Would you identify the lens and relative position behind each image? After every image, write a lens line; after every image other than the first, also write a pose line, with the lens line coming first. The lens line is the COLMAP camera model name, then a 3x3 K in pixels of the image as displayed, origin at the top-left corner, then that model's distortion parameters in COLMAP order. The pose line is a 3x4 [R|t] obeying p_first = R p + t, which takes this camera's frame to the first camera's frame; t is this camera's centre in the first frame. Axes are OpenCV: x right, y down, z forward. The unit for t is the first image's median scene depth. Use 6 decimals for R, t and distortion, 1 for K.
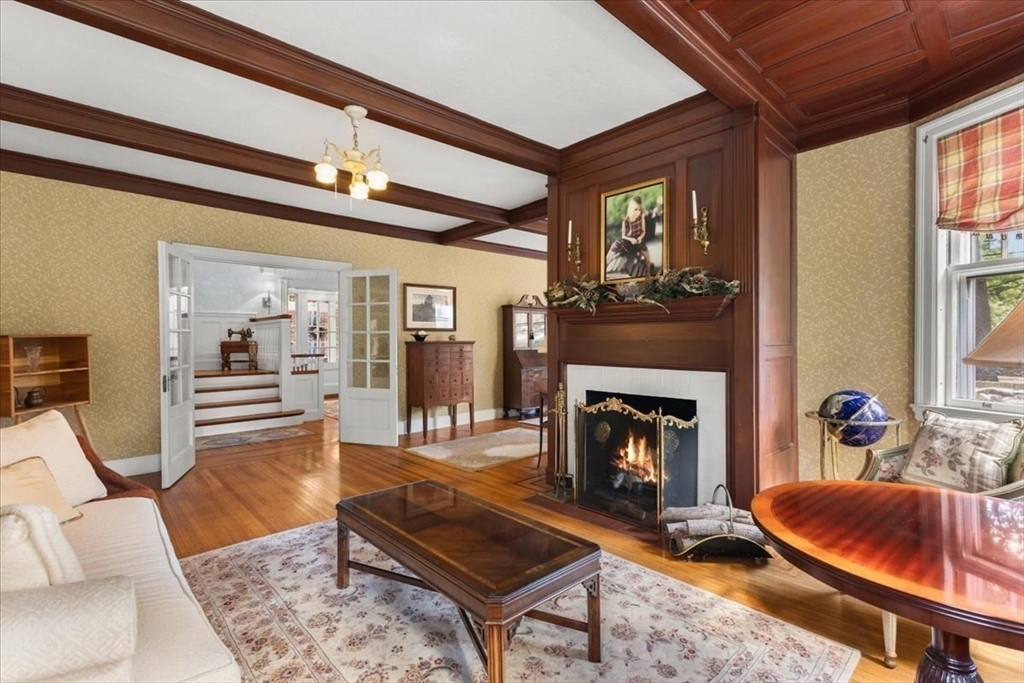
lens RADIAL K [[468.8, 0, 519.8], [0, 468.8, 342.3], [0, 0, 1]] dist [0.004836, -0.001681]
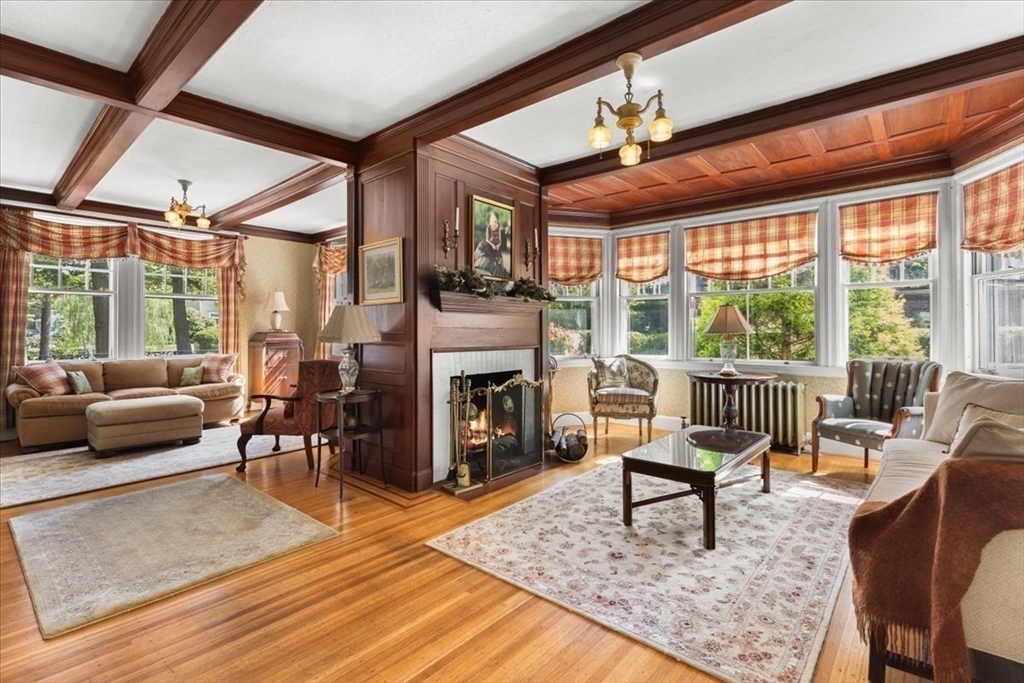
lens RADIAL K [[468.8, 0, 515.0], [0, 468.8, 331.3], [0, 0, 1]] dist [0.004836, -0.001681]
pose [[-0.097081, 0.003175, 0.995271, -1.020123], [0.005666, 0.999980, -0.002637, 0.008371], [-0.995260, 0.005383, -0.097097, 1.110803]]
